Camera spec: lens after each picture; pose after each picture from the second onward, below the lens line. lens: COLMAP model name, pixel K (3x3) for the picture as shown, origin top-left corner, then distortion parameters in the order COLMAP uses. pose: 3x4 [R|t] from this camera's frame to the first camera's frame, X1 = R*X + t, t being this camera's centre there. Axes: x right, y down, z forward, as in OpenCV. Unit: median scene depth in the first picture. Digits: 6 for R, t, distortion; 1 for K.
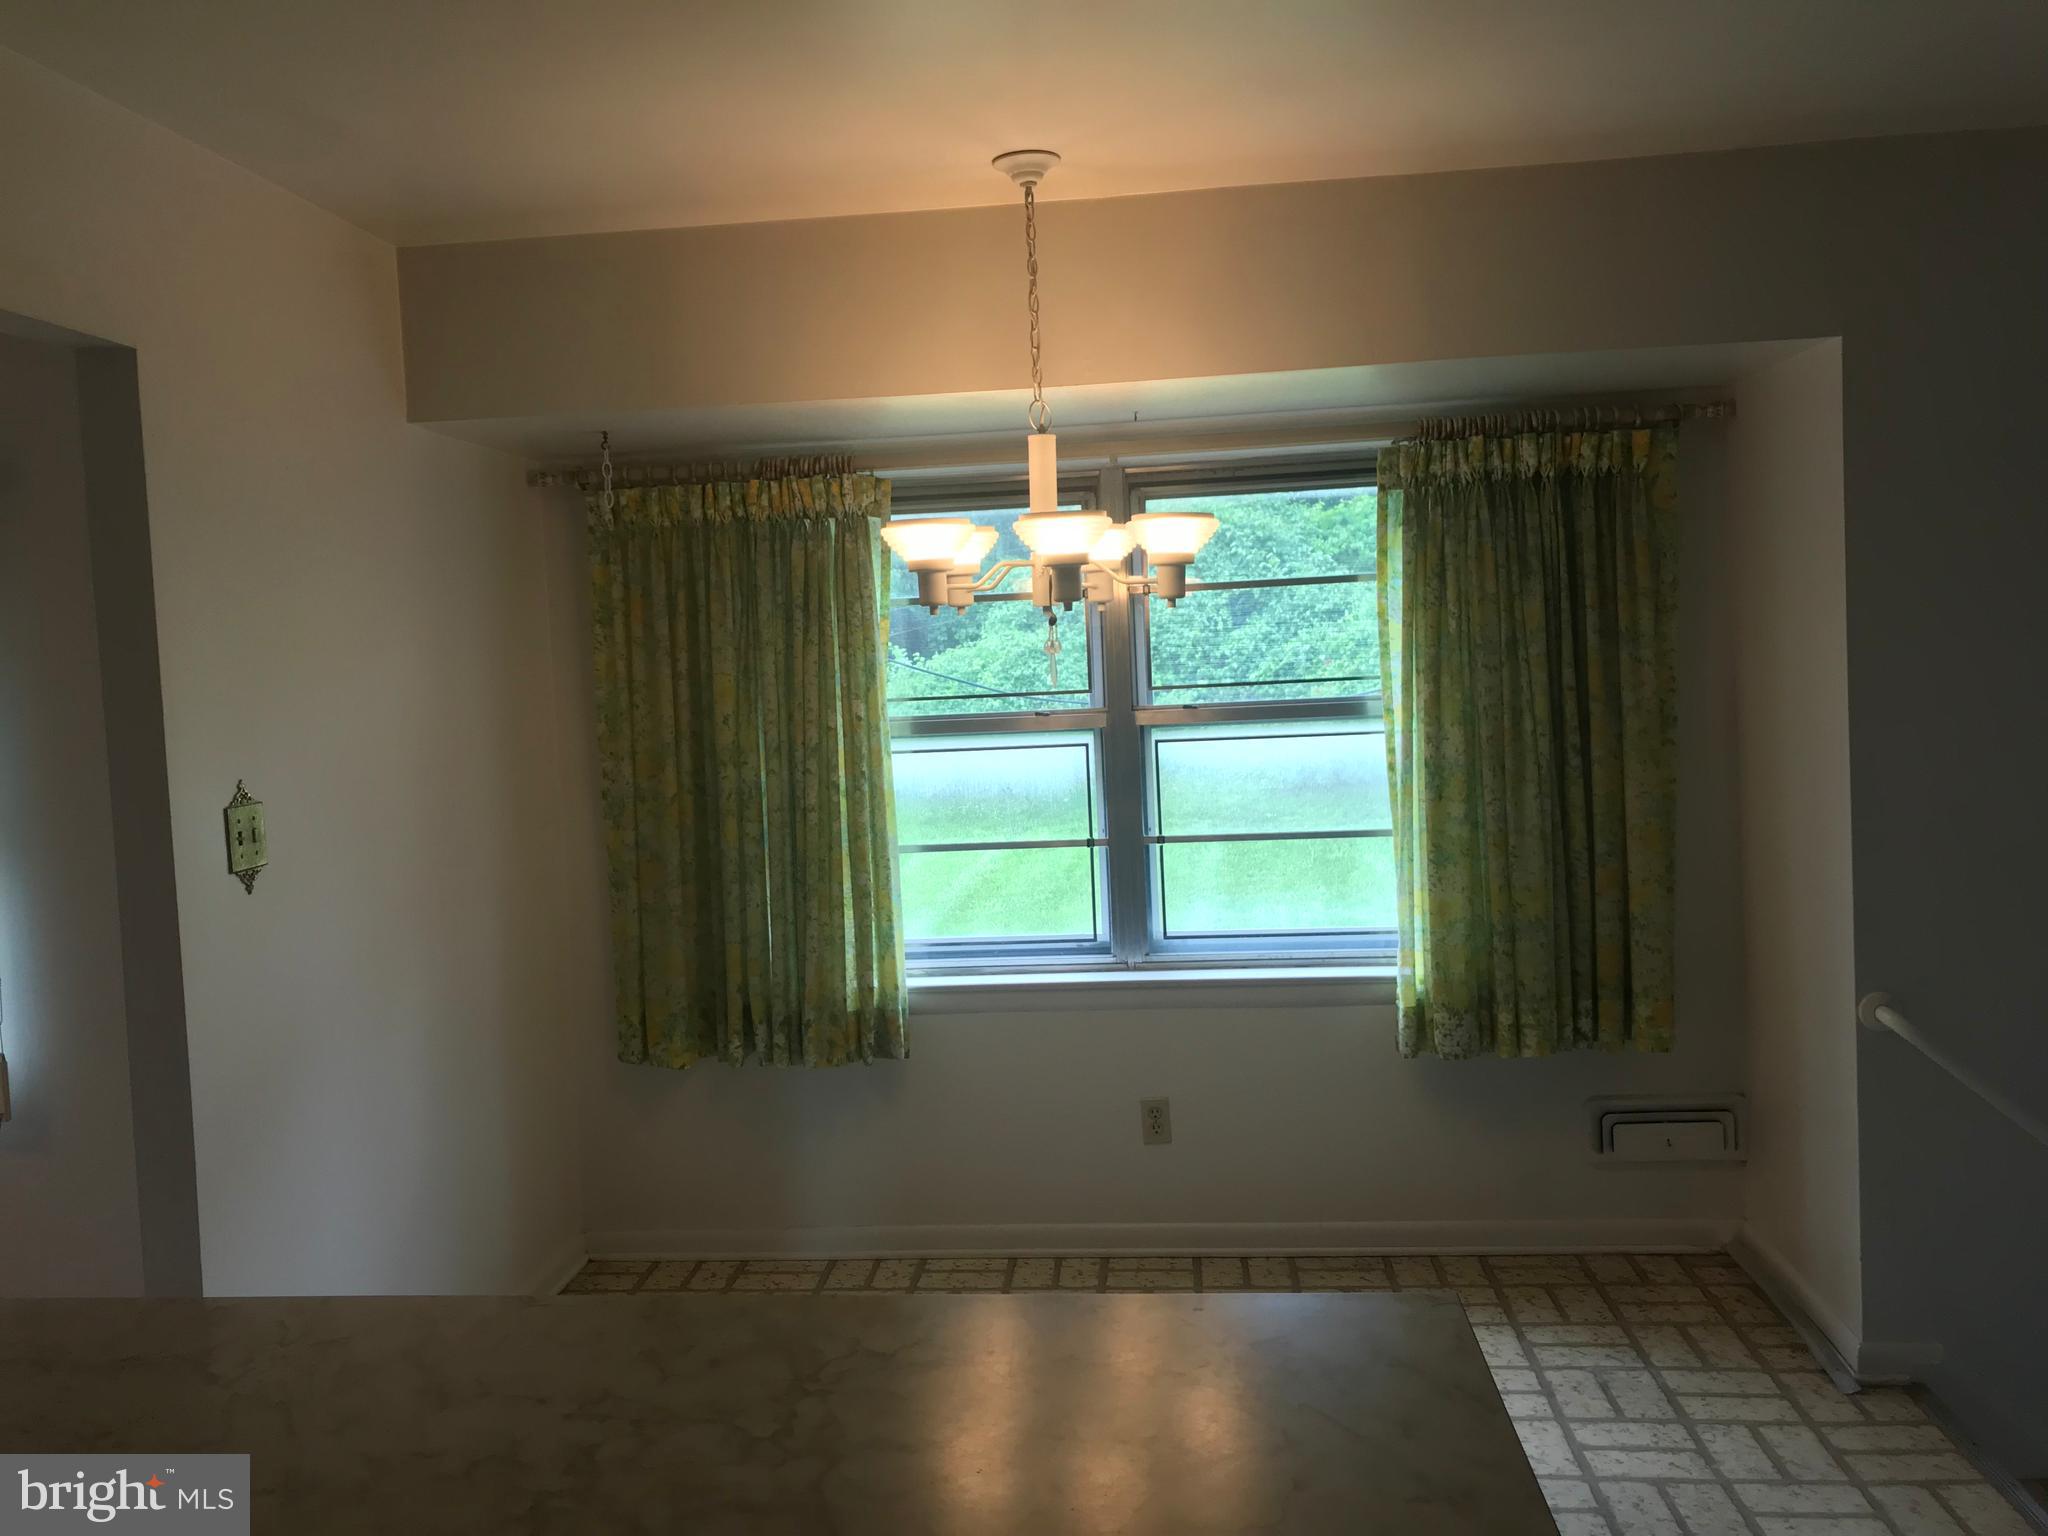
lens RADIAL K [[1728.0, 0, 1015.4], [0, 1728.0, 770.1], [0, 0, 1]] dist [0.096486, -0.147167]
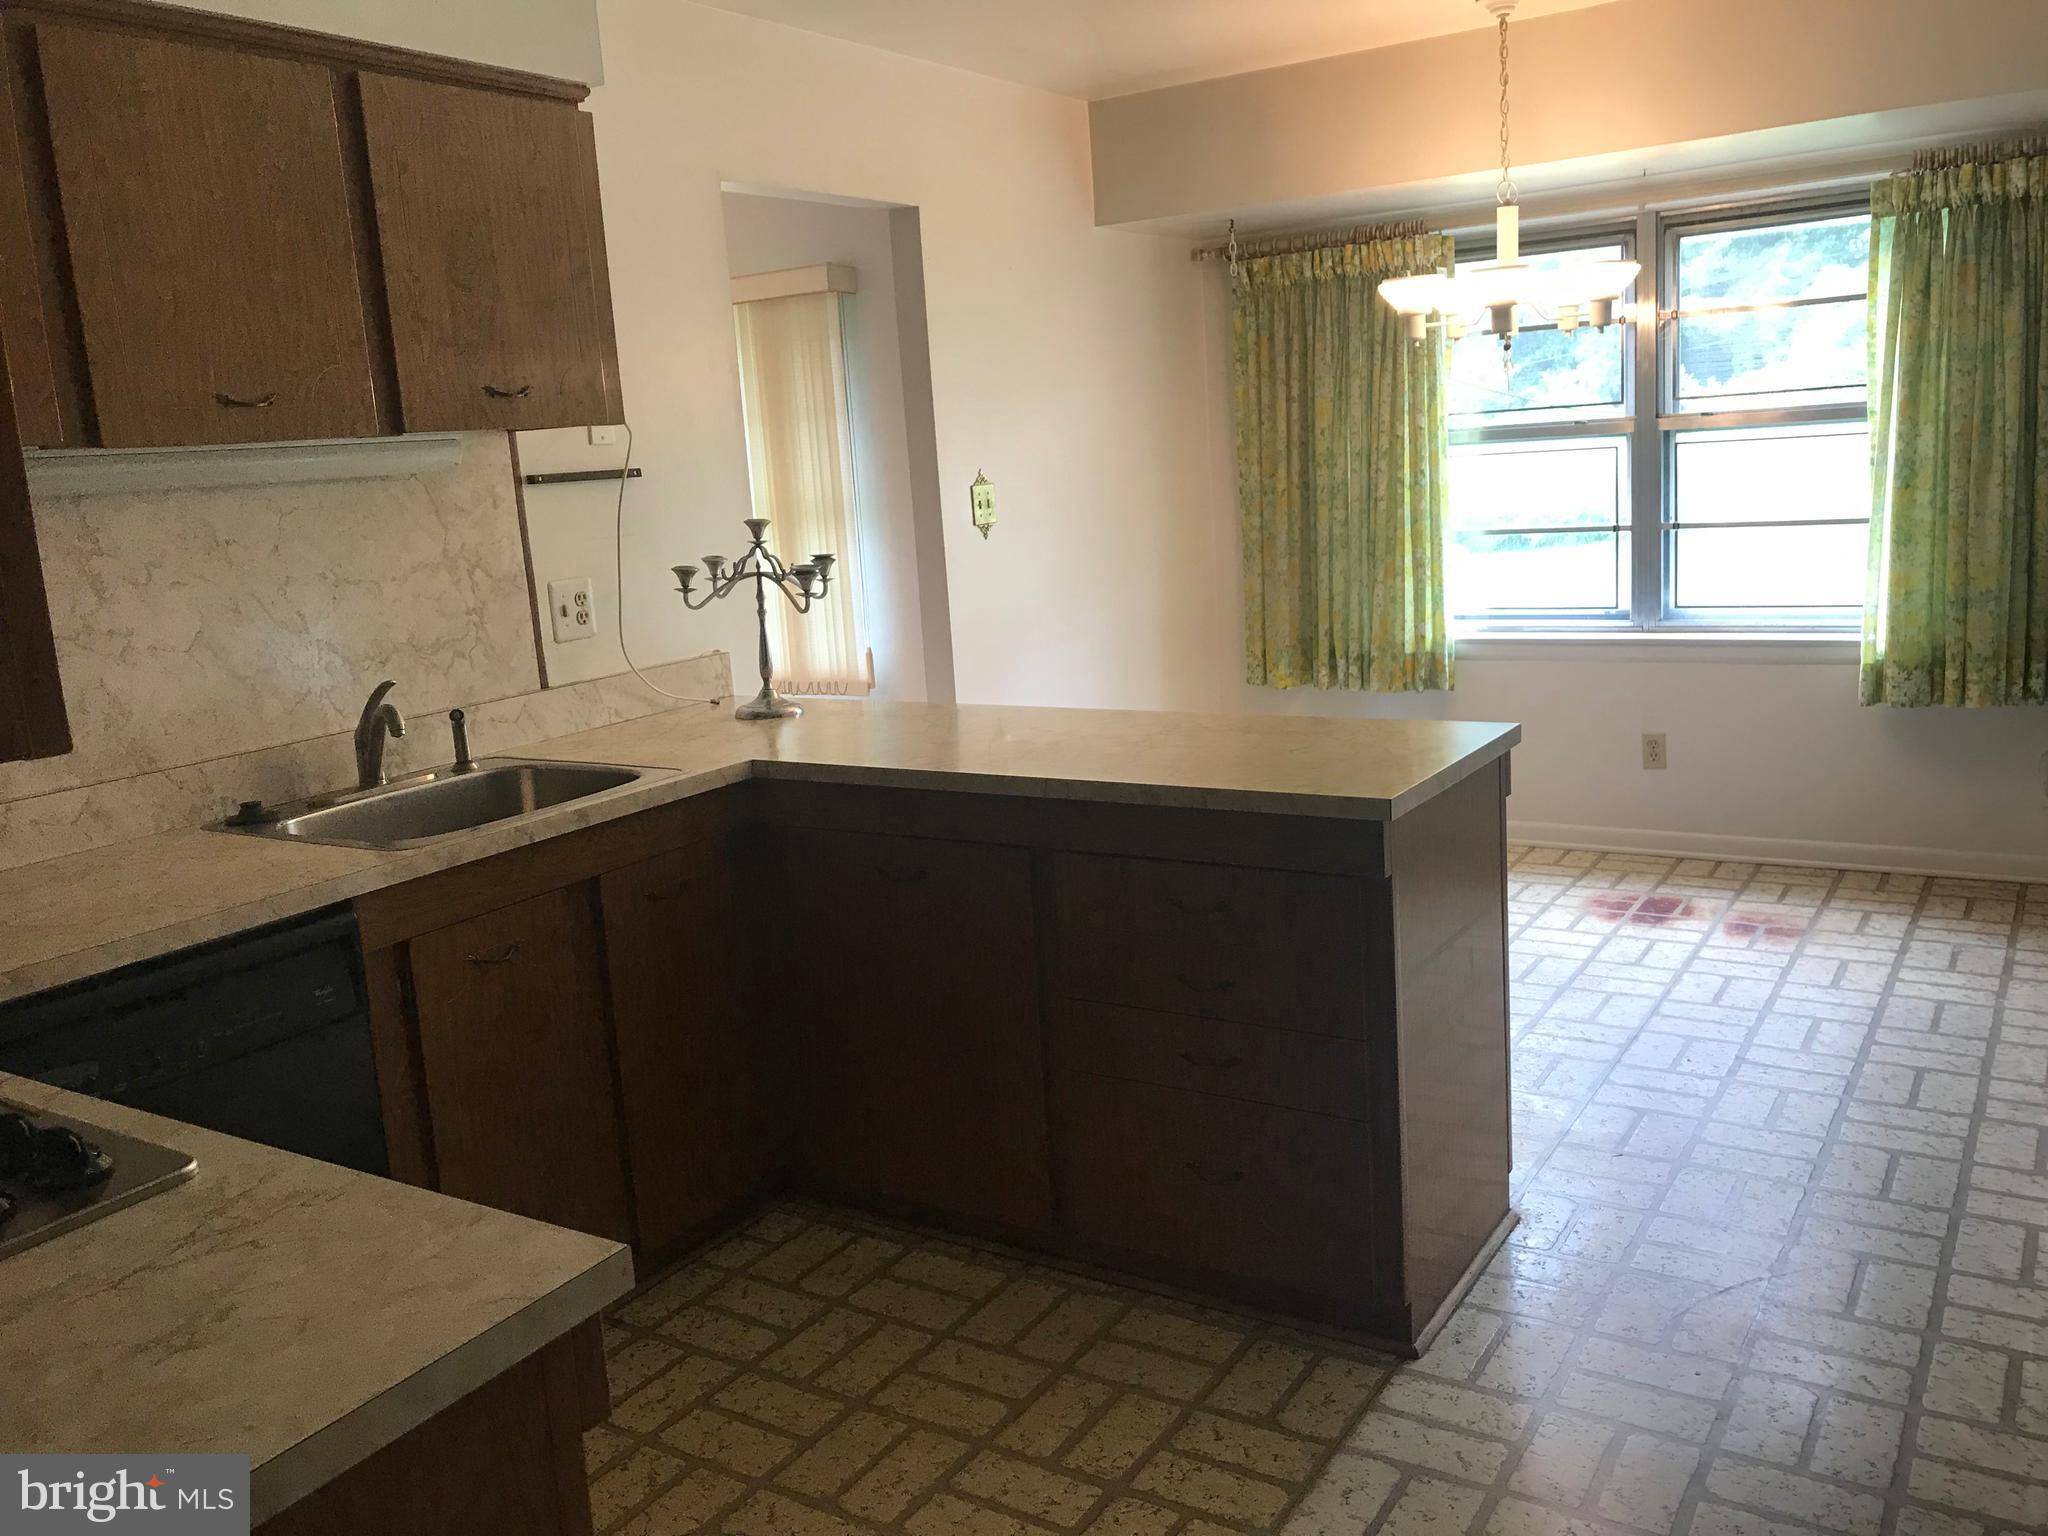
lens RADIAL K [[1676.9, 0, 1030.0], [0, 1676.9, 761.5], [0, 0, 1]] dist [0.037013, -0.042772]
pose [[0.898545, 0.067720, -0.433626, 0.211398], [-0.002840, 0.988900, 0.148554, 0.030863], [0.438873, -0.132251, 0.888763, -0.290055]]
